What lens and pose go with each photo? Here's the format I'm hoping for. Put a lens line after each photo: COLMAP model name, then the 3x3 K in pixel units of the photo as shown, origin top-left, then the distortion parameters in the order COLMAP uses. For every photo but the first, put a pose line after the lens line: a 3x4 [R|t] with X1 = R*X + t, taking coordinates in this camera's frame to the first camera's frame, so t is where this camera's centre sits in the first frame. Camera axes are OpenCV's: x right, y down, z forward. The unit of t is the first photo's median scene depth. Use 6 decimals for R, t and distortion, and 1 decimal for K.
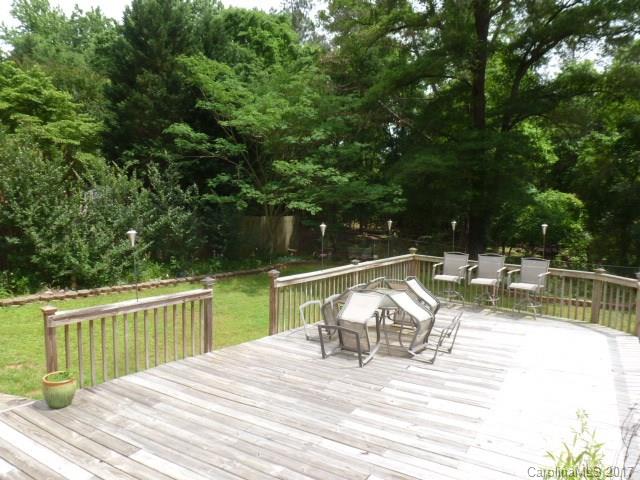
lens RADIAL K [[455.5, 0, 320.1], [0, 455.5, 244.0], [0, 0, 1]] dist [-0.070003, 0.025421]
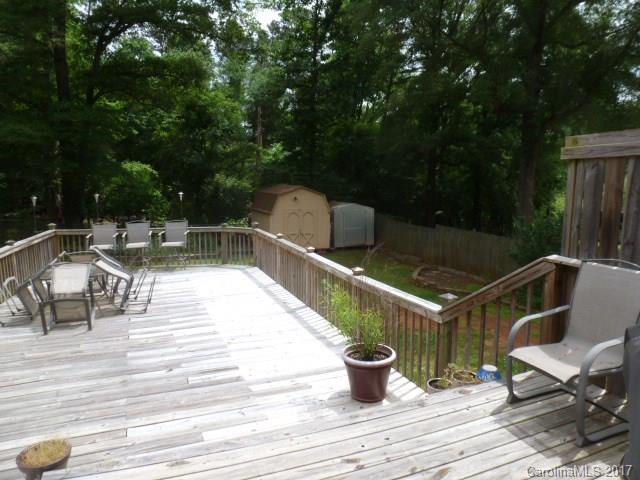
lens RADIAL K [[458.1, 0, 323.2], [0, 458.1, 243.2], [0, 0, 1]] dist [-0.066964, 0.026617]
pose [[0.596997, -0.129133, 0.791783, -0.210598], [0.077654, 0.991627, 0.103176, -0.003219], [-0.798477, -0.000111, 0.602026, -0.054989]]
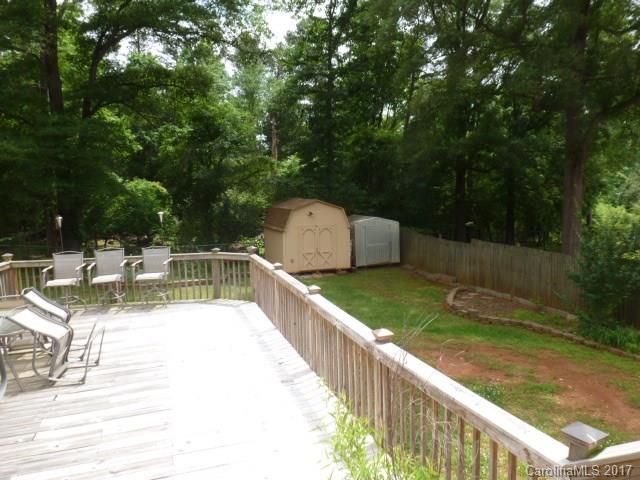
lens RADIAL K [[458.1, 0, 323.2], [0, 458.1, 243.2], [0, 0, 1]] dist [-0.066964, 0.026617]
pose [[0.634598, -0.122011, 0.763151, -0.041189], [0.106608, 0.991839, 0.069924, -0.005136], [-0.765455, 0.036984, 0.642426, 0.051295]]
